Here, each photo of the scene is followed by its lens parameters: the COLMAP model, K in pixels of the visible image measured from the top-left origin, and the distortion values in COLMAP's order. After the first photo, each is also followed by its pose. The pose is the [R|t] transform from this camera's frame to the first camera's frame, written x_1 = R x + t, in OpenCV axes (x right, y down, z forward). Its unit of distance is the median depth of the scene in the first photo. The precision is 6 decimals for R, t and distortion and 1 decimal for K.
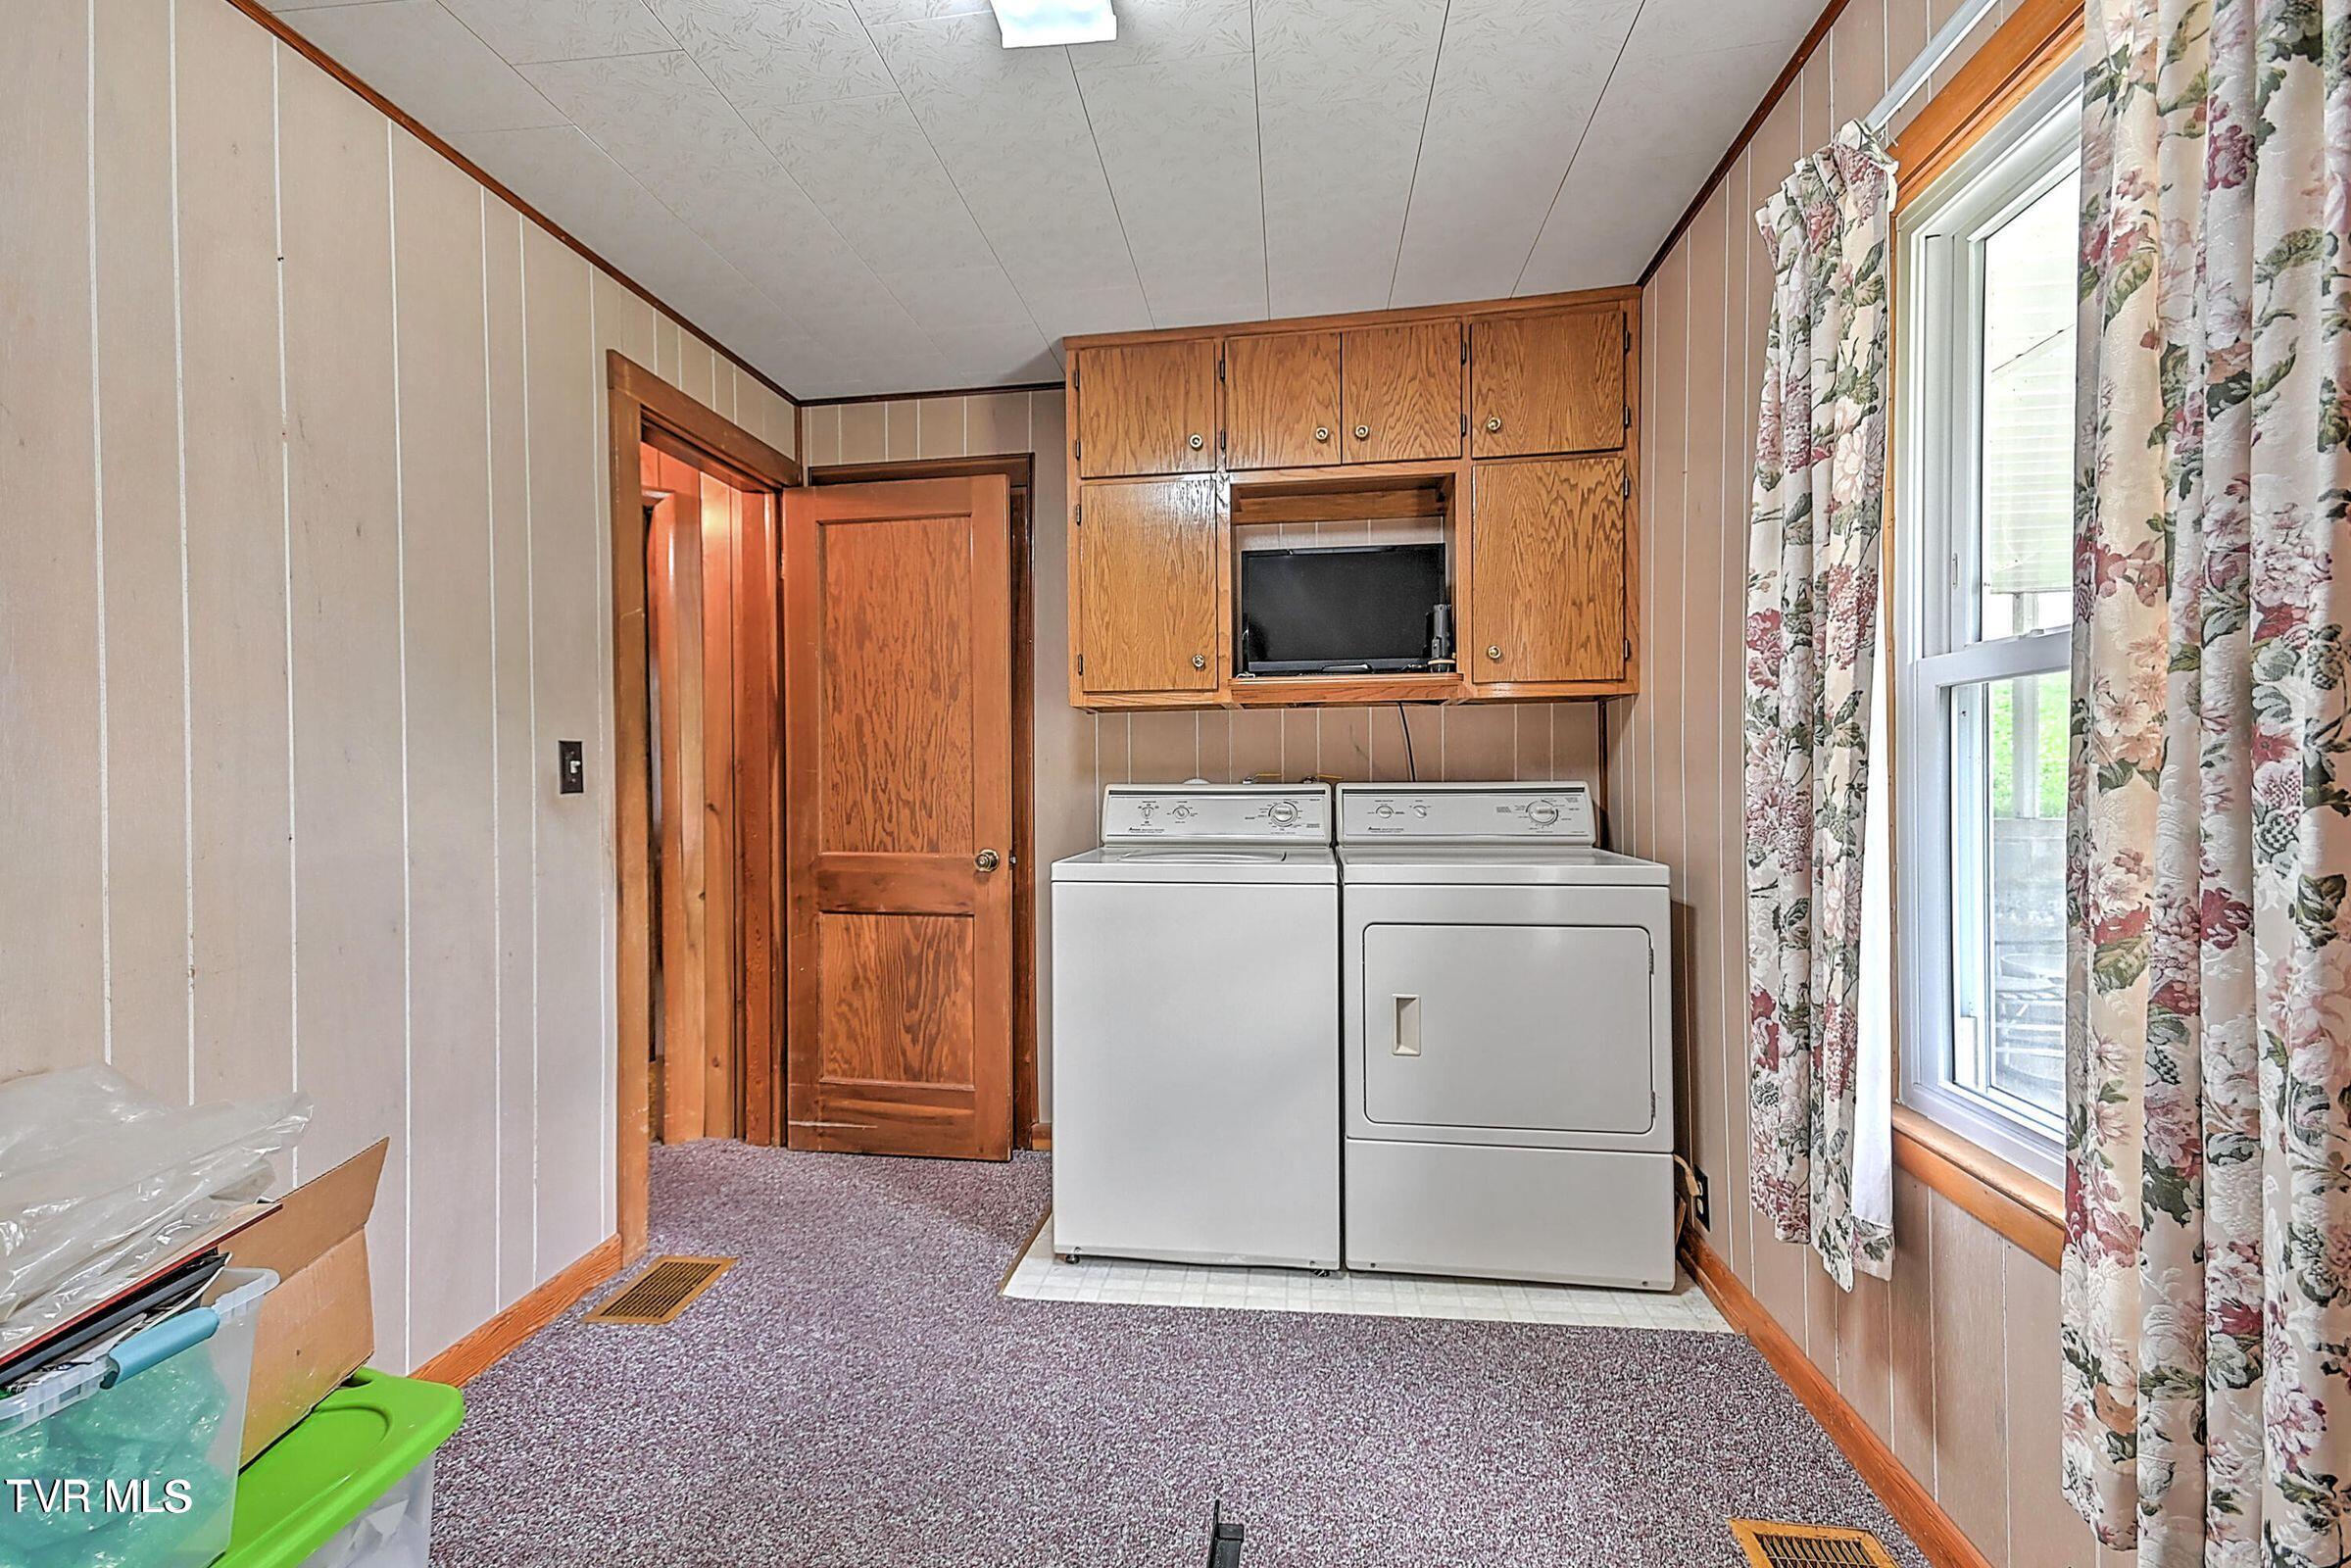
lens RADIAL K [[1036.6, 0, 1175.5], [0, 1036.6, 784.0], [0, 0, 1]] dist [0.016015, 0.000410]
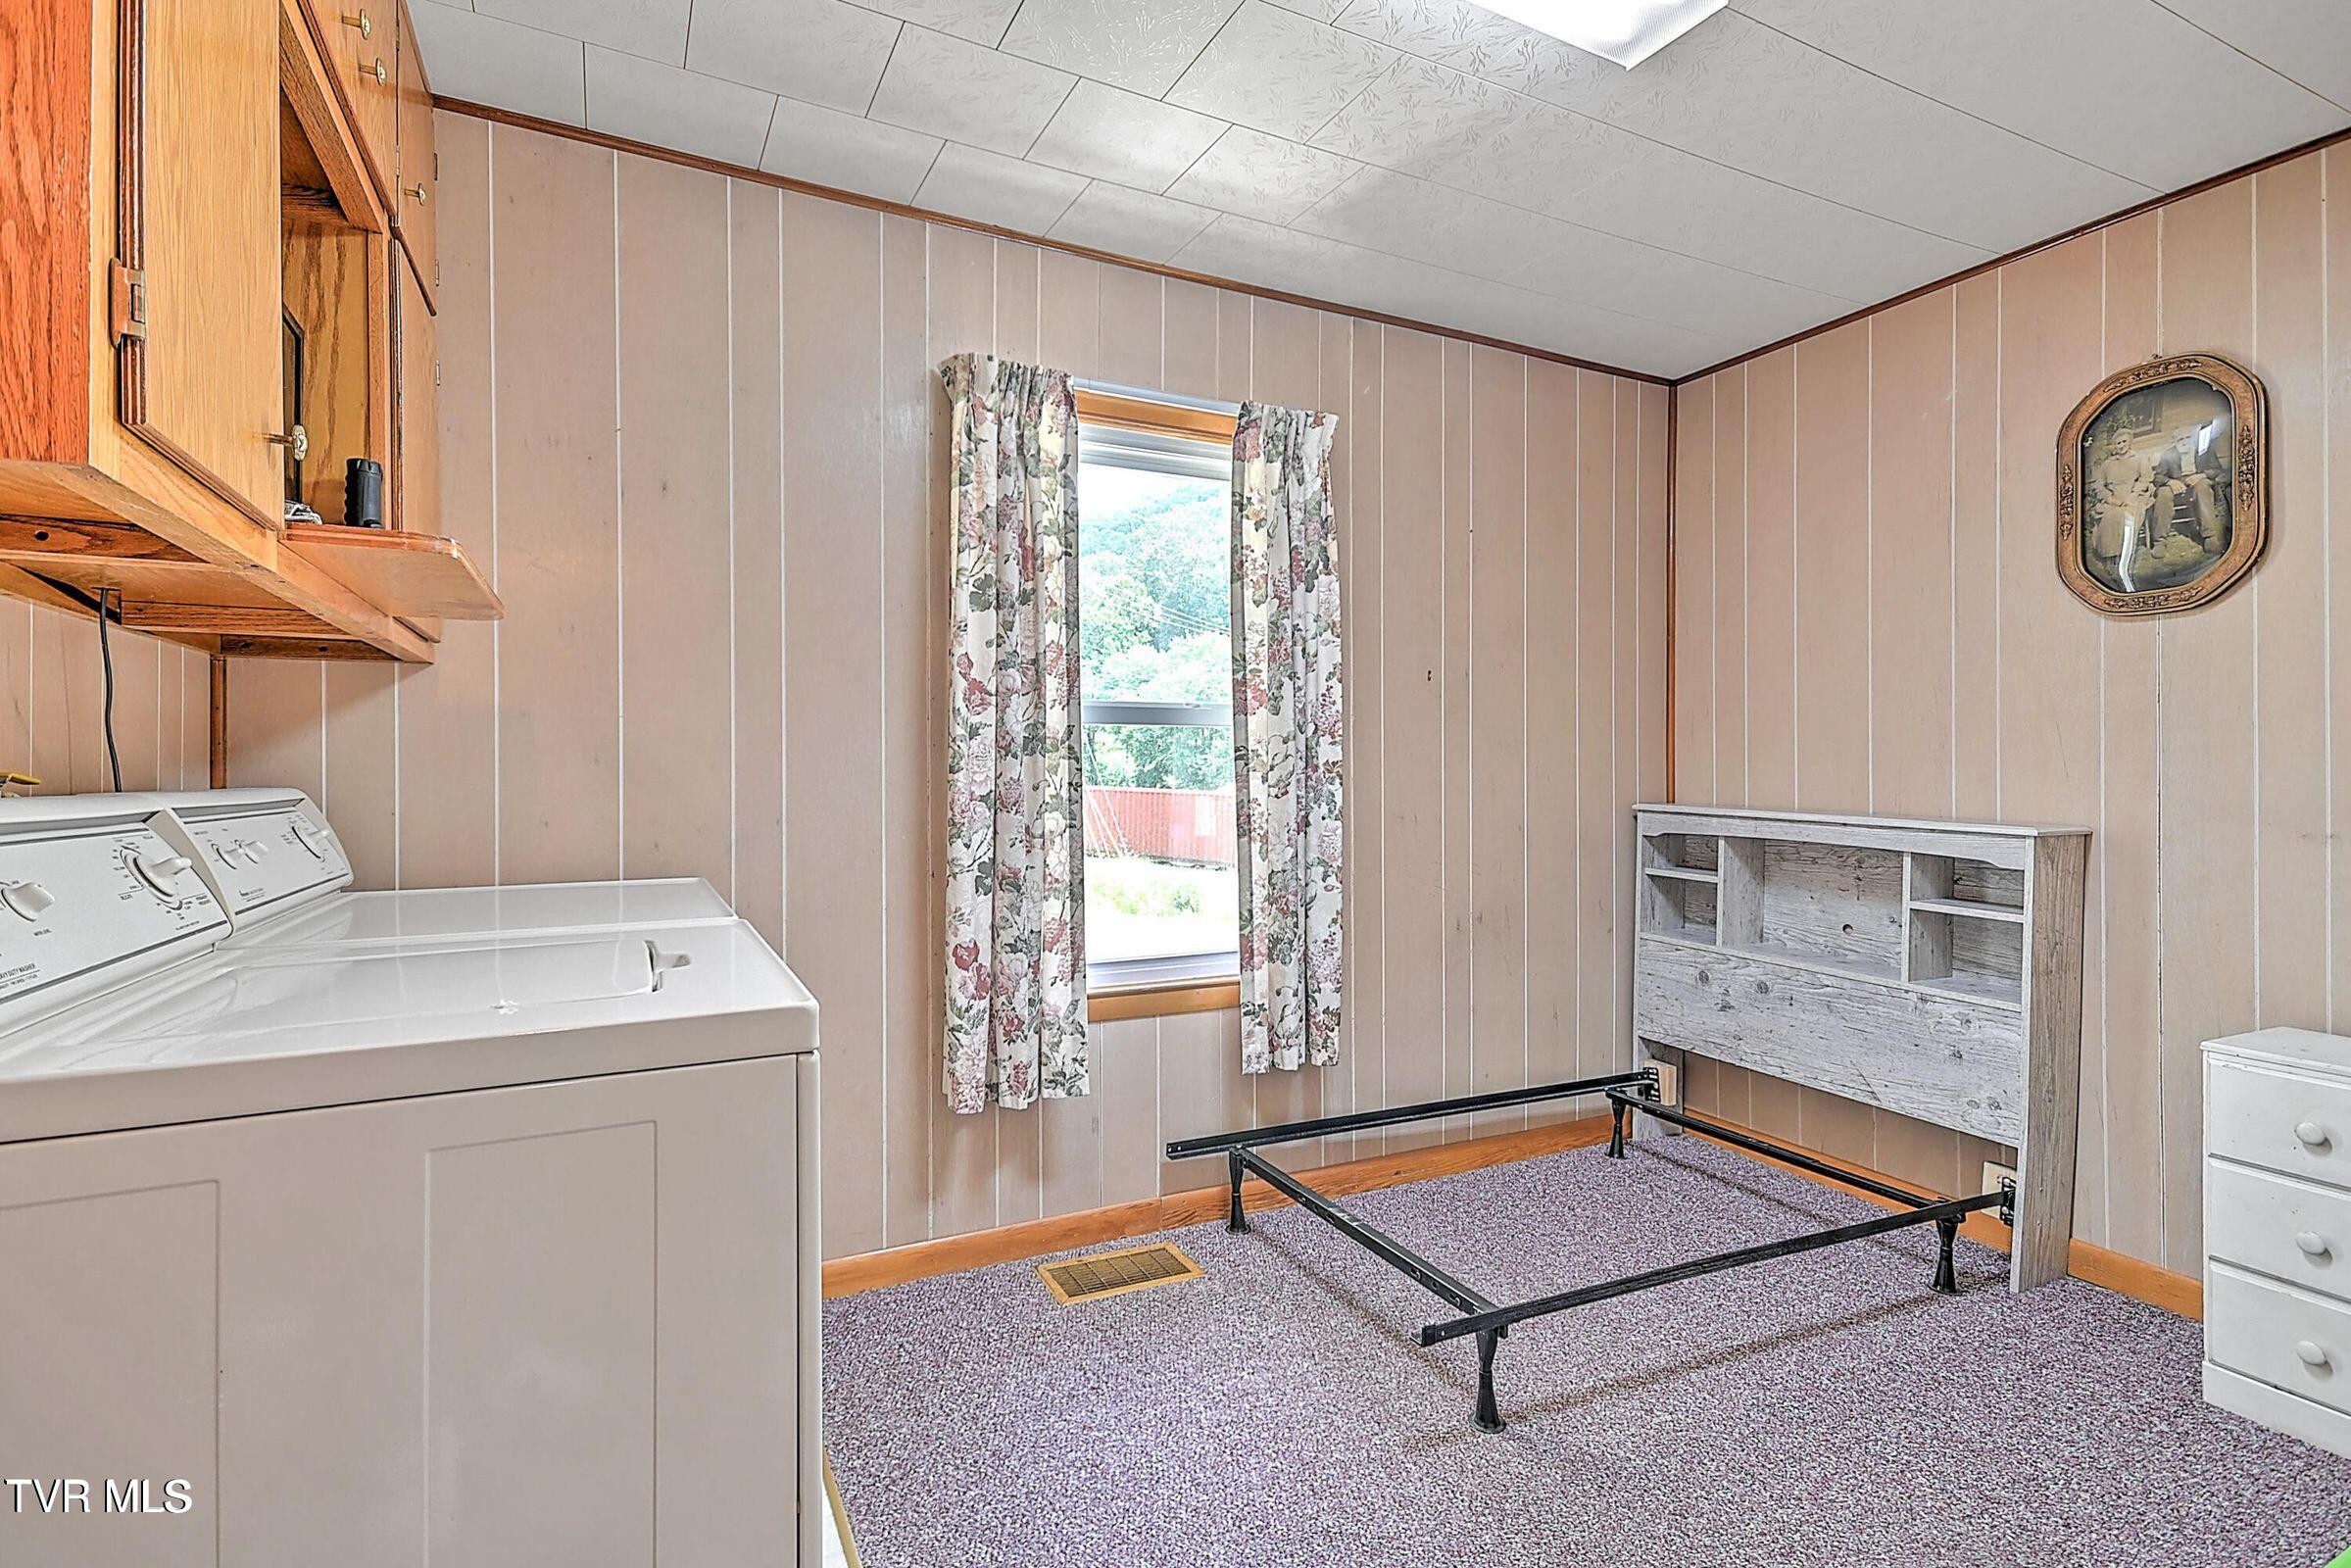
lens RADIAL K [[1134.9, 0, 1175.5], [0, 1134.9, 784.0], [0, 0, 1]] dist [0.000143, -0.000002]
pose [[-0.549767, 0.005035, 0.835303, -0.909260], [0.012303, 0.999922, 0.002070, 0.000579], [-0.835228, 0.011415, -0.549786, 1.845758]]
